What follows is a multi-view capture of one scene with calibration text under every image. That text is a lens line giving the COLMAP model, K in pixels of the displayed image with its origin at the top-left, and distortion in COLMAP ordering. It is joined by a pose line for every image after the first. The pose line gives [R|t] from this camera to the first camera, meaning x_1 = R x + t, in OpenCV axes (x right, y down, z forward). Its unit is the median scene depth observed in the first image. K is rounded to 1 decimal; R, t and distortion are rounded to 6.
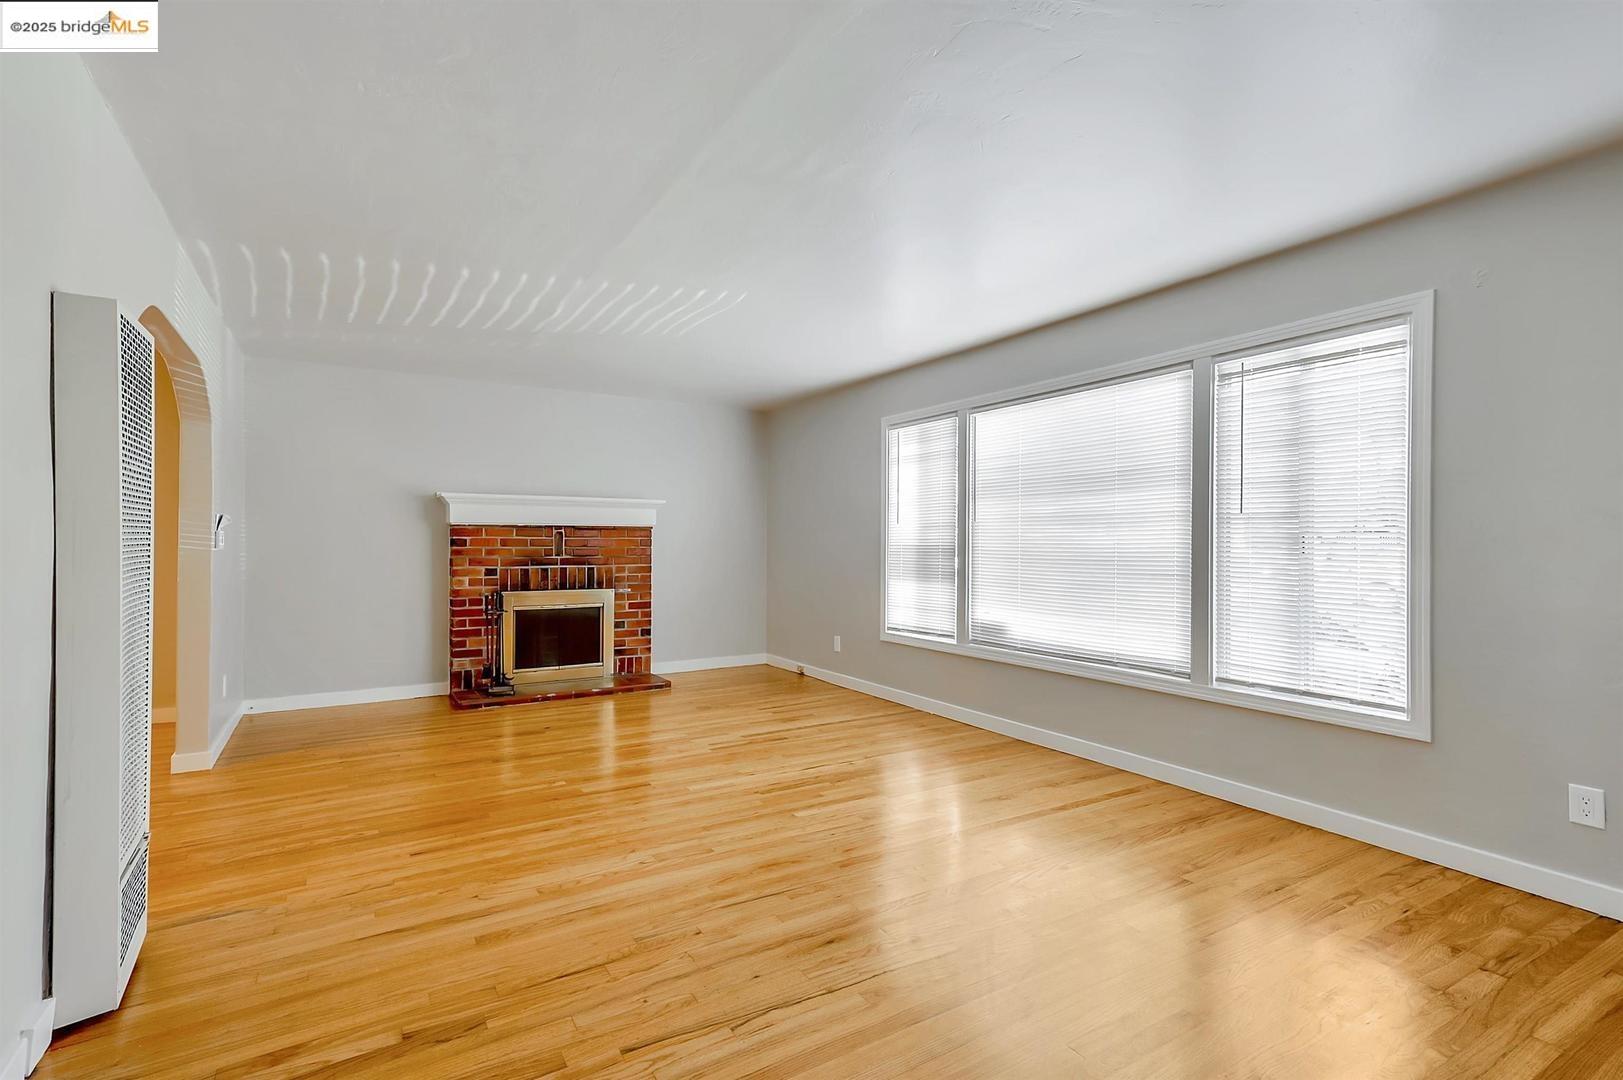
lens RADIAL K [[766.1, 0, 797.7], [0, 766.1, 540.9], [0, 0, 1]] dist [0.018292, 0.000521]
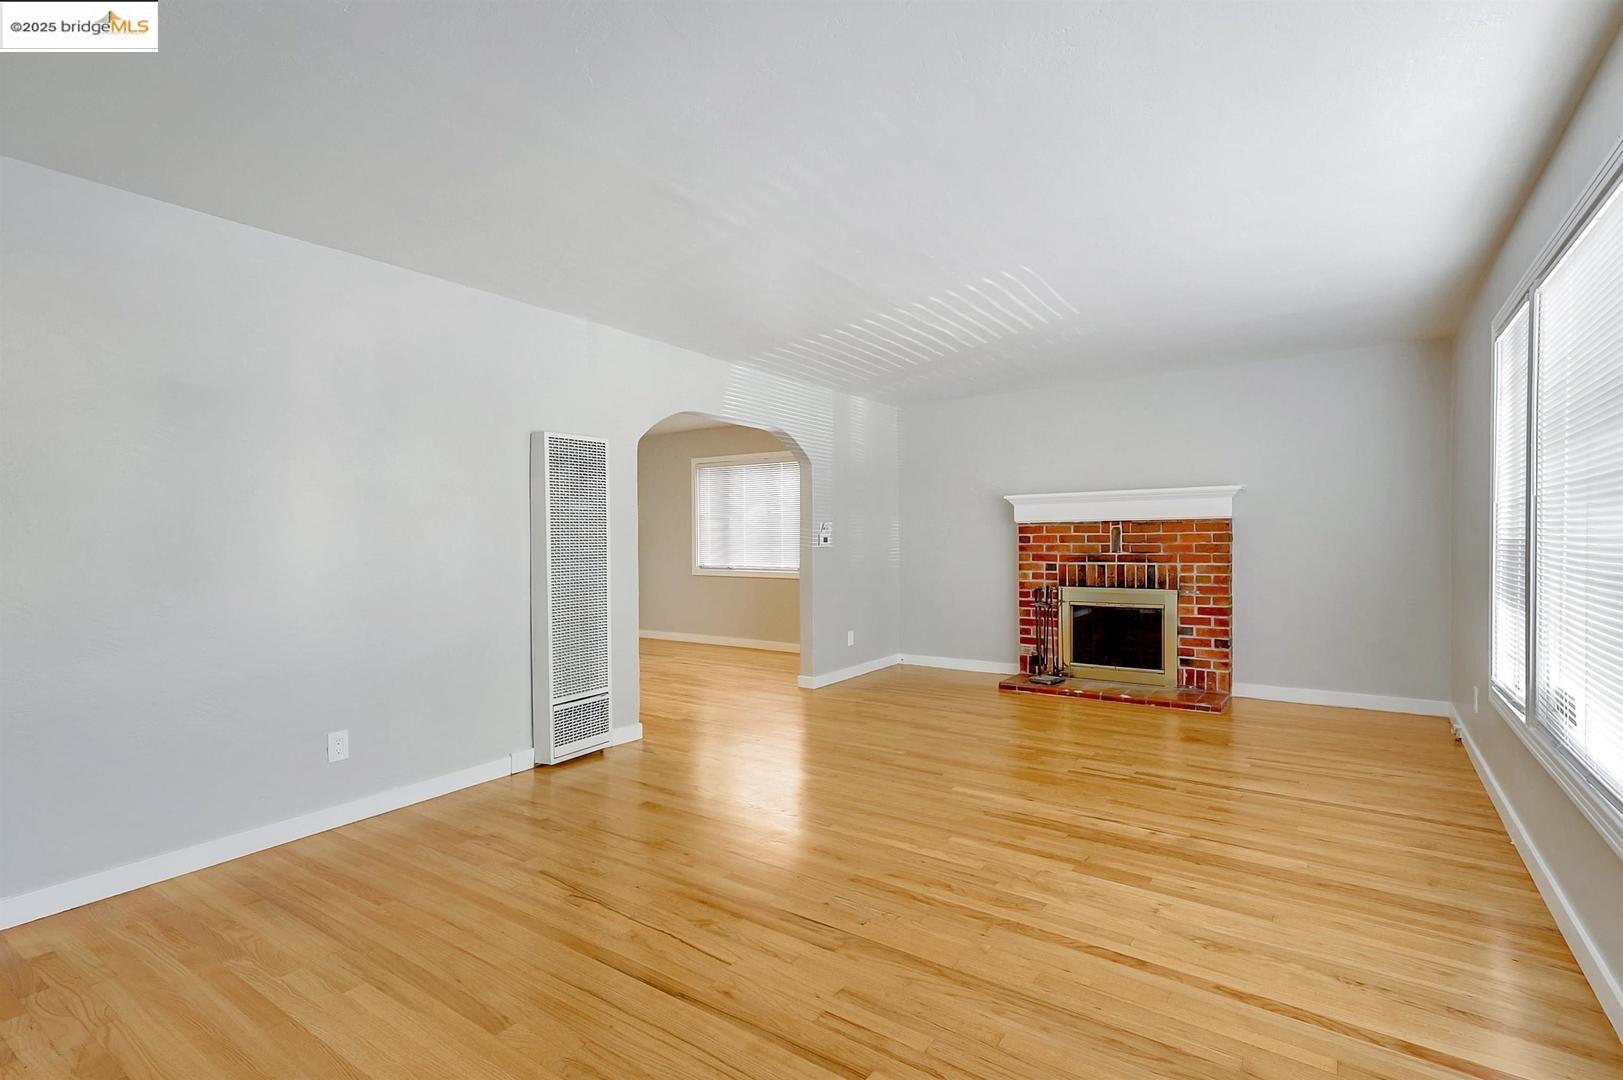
lens RADIAL K [[766.1, 0, 807.2], [0, 766.1, 545.7], [0, 0, 1]] dist [0.018292, 0.000521]
pose [[0.399816, 0.004164, -0.916586, 0.444662], [0.013854, 0.999848, 0.010585, -0.004883], [0.916491, -0.016930, 0.399697, 0.272252]]
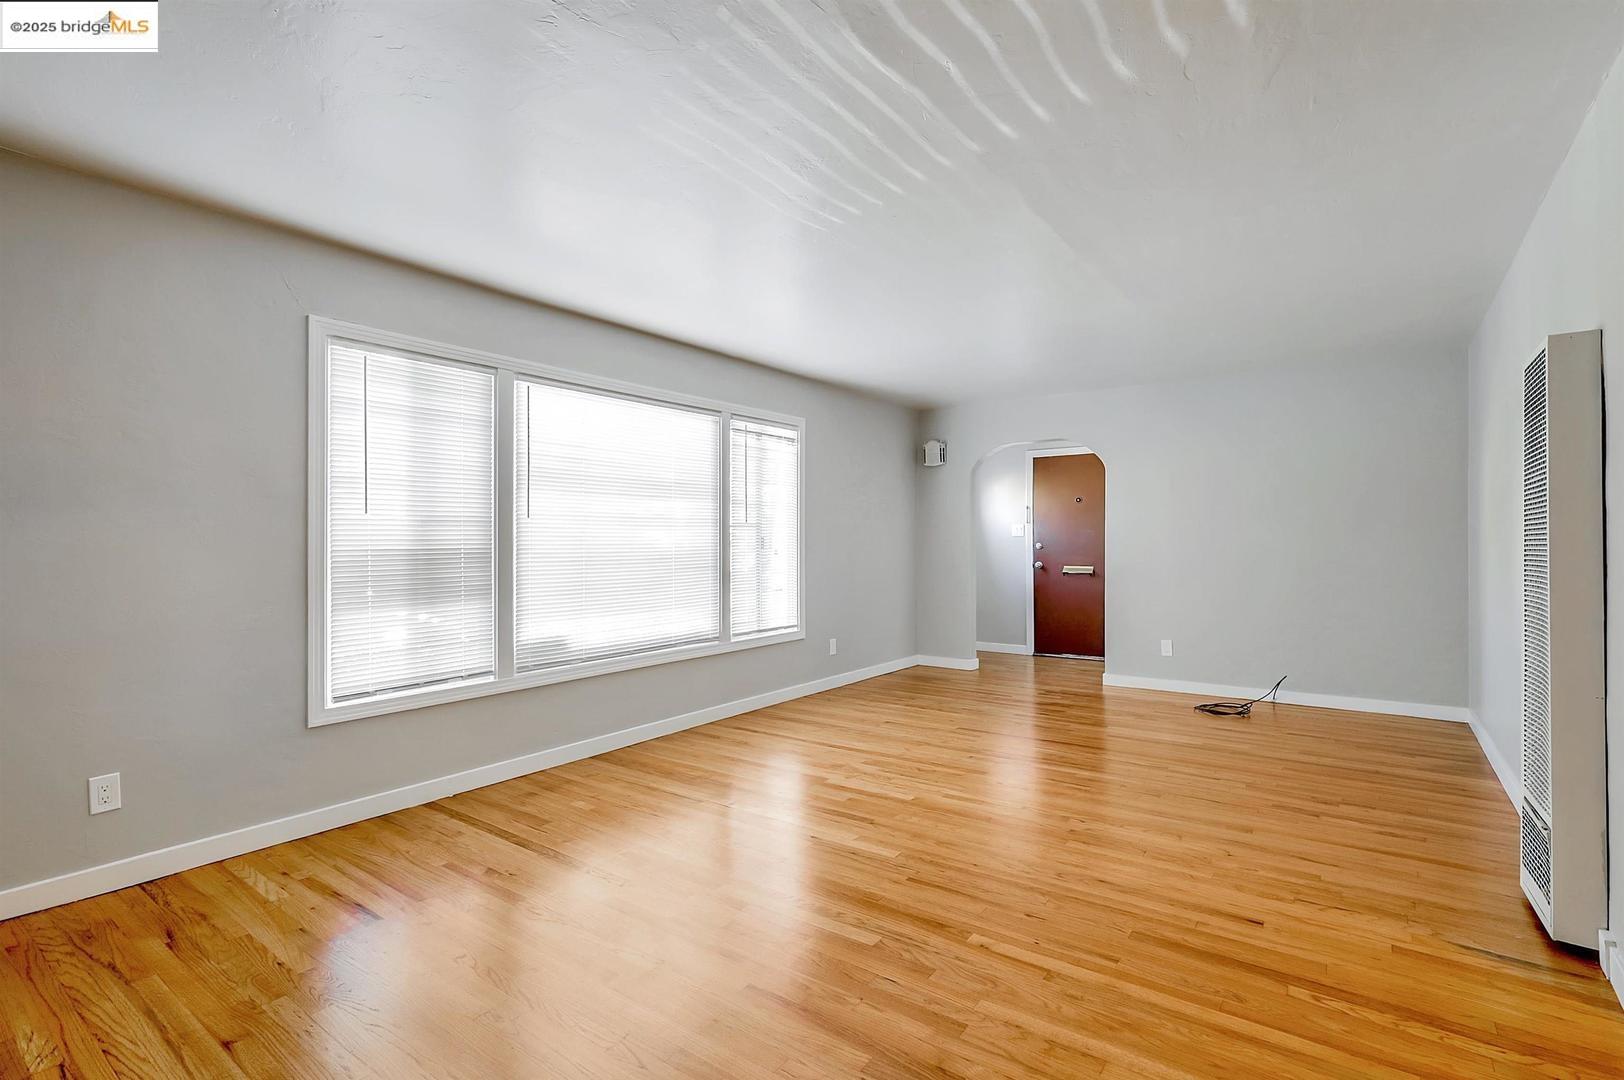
lens RADIAL K [[766.5, 0, 836.7], [0, 766.5, 548.0], [0, 0, 1]] dist [0.018292, 0.000521]
pose [[-0.418543, -0.012306, 0.908114, -0.531643], [0.000296, 0.999906, 0.013686, -0.003945], [-0.908197, 0.005997, -0.418500, 0.883039]]
